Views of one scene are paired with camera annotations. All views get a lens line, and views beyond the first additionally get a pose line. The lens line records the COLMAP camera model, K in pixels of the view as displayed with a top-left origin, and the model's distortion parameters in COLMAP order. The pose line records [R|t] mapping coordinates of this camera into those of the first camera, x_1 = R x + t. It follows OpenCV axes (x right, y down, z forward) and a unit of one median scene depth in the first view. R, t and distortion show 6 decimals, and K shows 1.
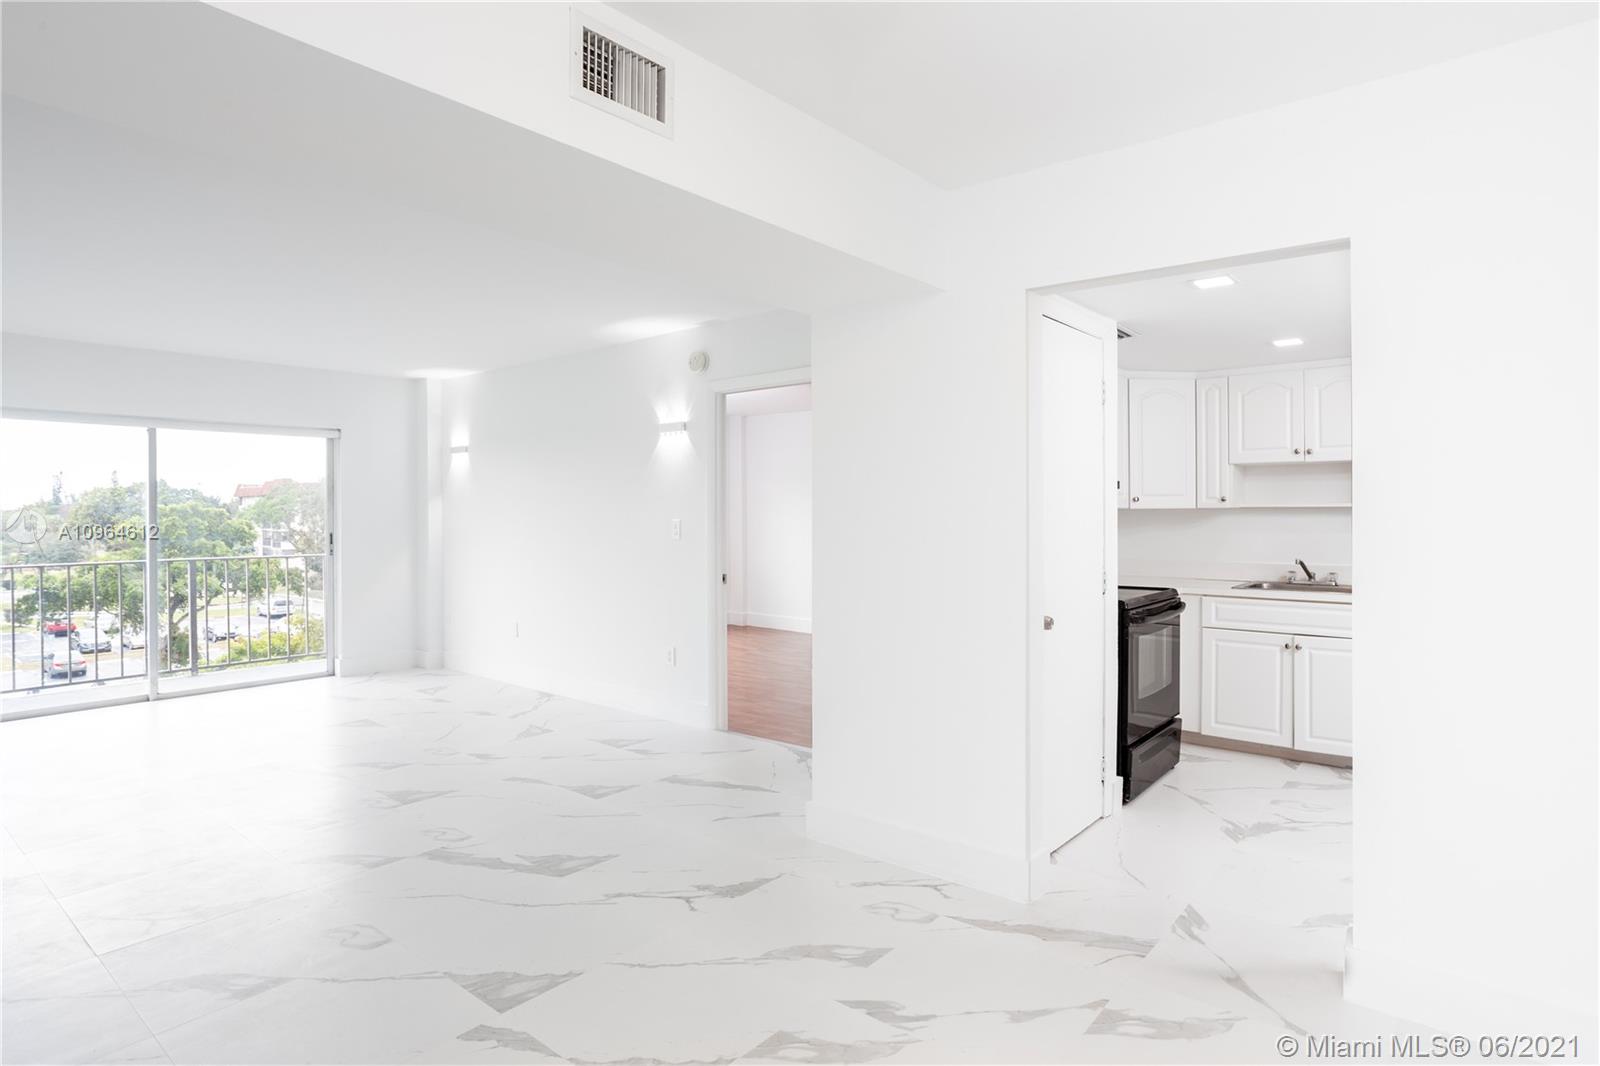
lens RADIAL K [[868.4, 0, 783.4], [0, 868.4, 518.0], [0, 0, 1]] dist [-0.002372, 0.002173]
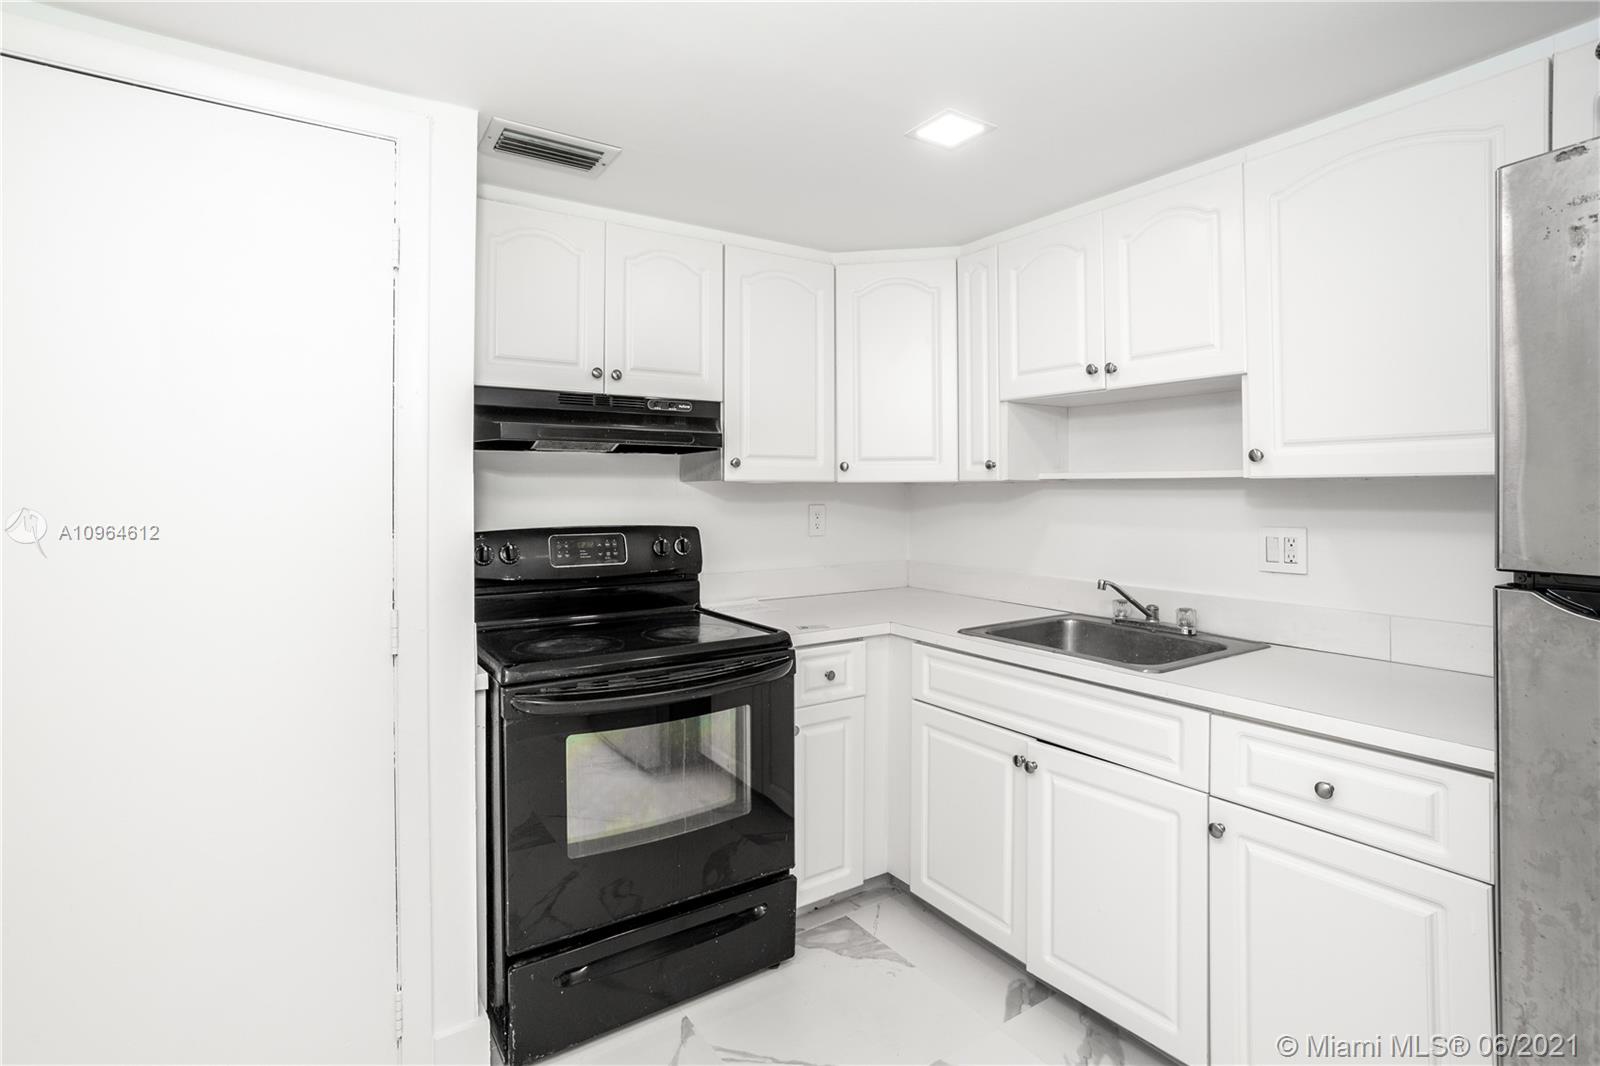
lens RADIAL K [[787.5, 0, 799.2], [0, 787.5, 491.0], [0, 0, 1]] dist [-0.003736, -0.000453]
pose [[0.964265, 0.002592, -0.264926, 0.546417], [-0.003152, 0.999994, -0.001686, -0.003908], [0.264920, 0.002461, 0.964267, 0.504952]]
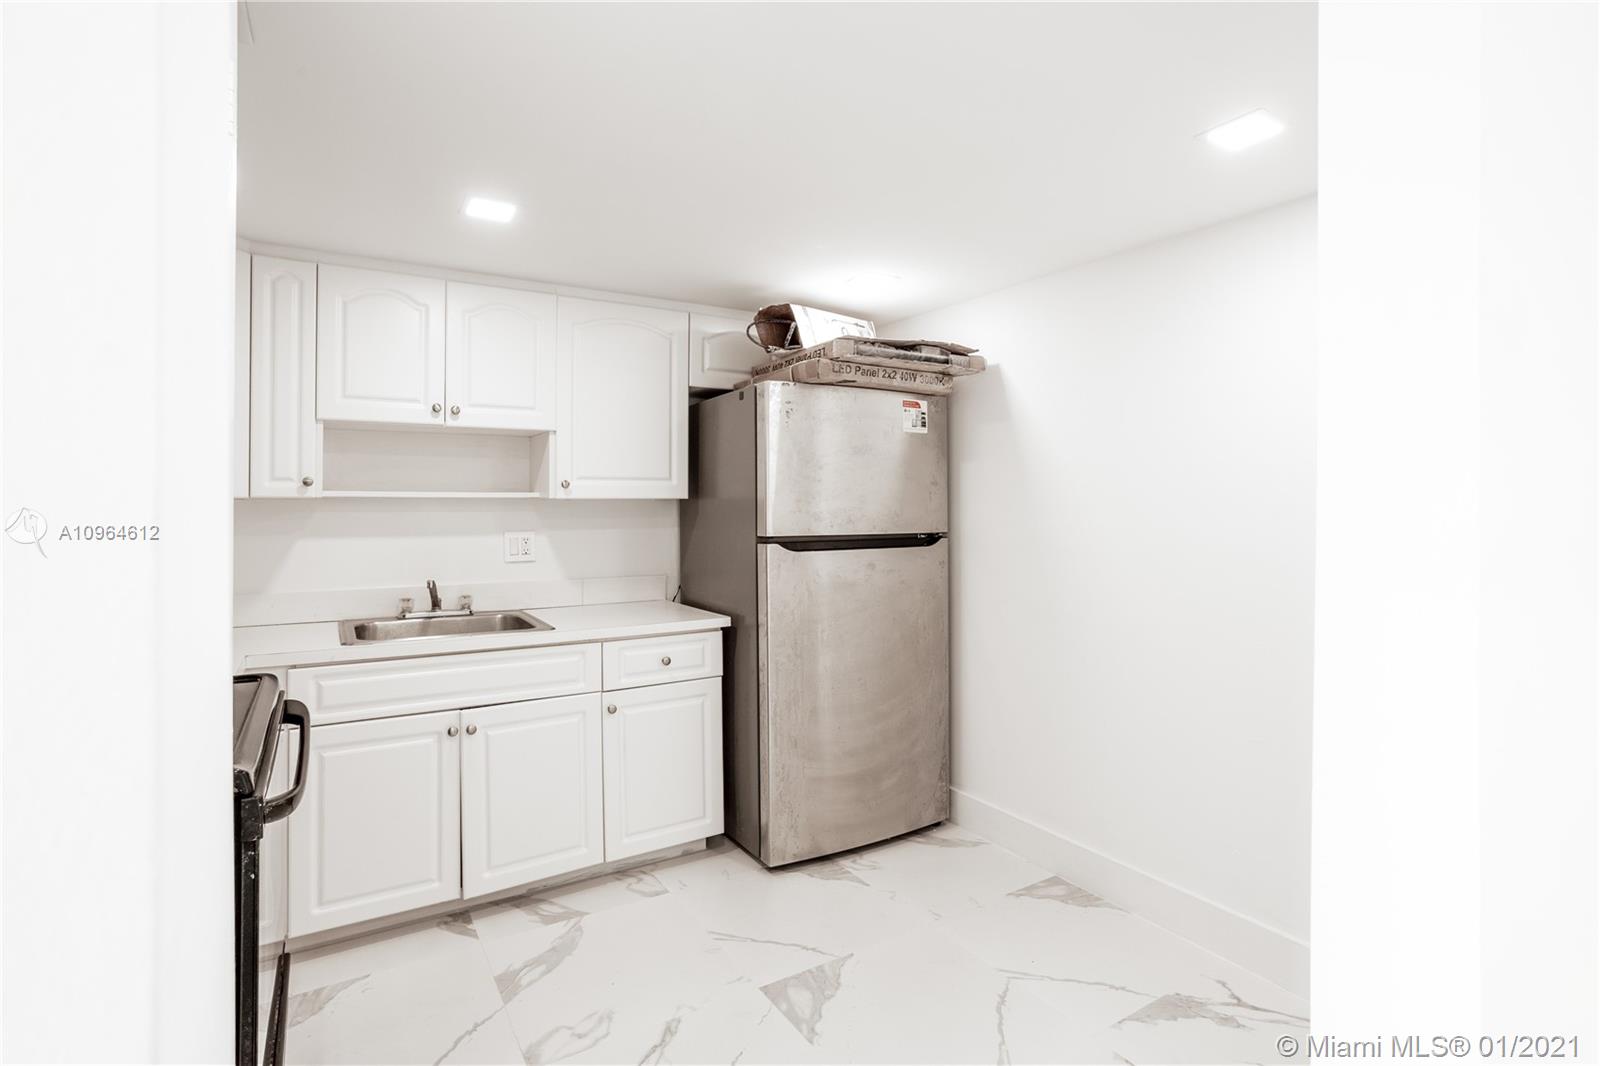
lens RADIAL K [[784.5, 0, 802.5], [0, 784.5, 509.4], [0, 0, 1]] dist [-0.001437, -0.000086]
pose [[0.307878, -0.004291, 0.951416, 0.136342], [0.005253, 0.999982, 0.002810, -0.004161], [-0.951411, 0.004133, 0.307895, 0.573052]]
